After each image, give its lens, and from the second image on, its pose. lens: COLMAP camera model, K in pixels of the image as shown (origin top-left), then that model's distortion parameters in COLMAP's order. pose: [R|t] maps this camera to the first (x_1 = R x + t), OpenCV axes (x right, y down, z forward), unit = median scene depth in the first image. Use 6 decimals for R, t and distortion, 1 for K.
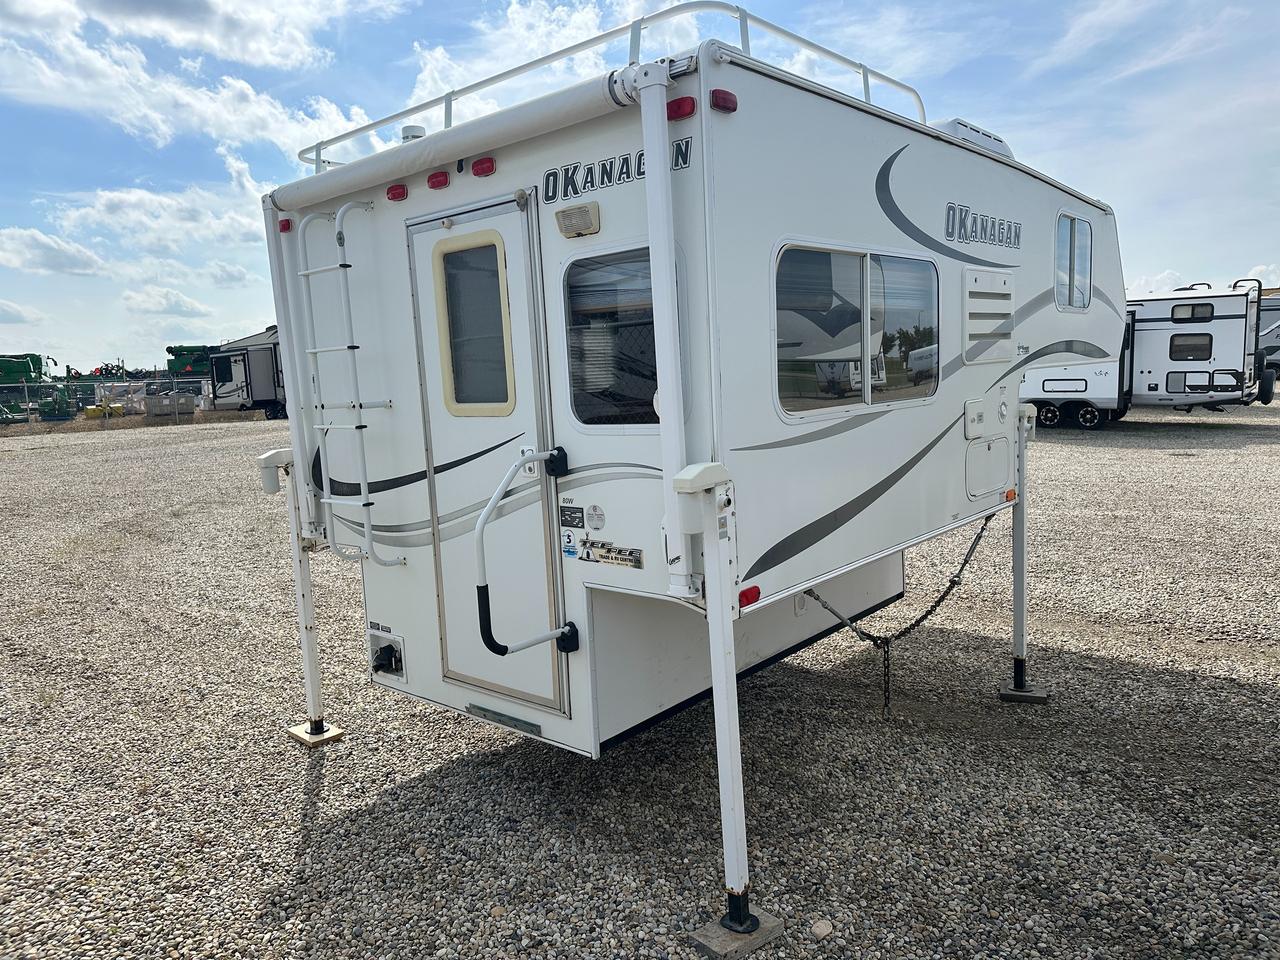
lens RADIAL K [[906.4, 0, 640.9], [0, 906.4, 485.2], [0, 0, 1]] dist [-0.009648, -0.001631]
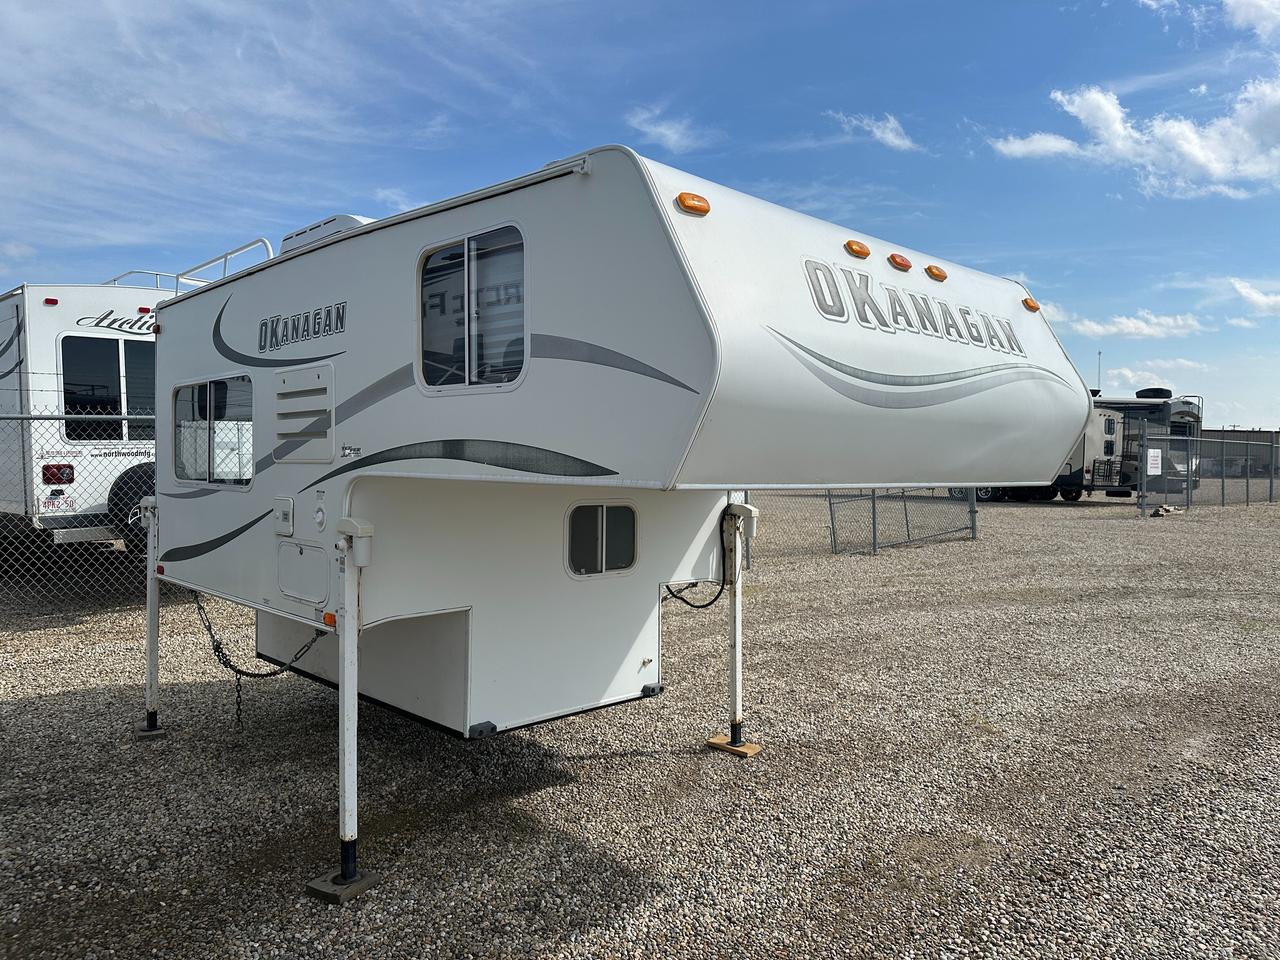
lens RADIAL K [[906.4, 0, 636.0], [0, 906.4, 479.2], [0, 0, 1]] dist [-0.009648, -0.001631]
pose [[-0.085177, 0.072602, -0.993717, 1.359767], [-0.130703, 0.987909, 0.083381, -0.254108], [0.987756, 0.136984, -0.074657, 1.480159]]
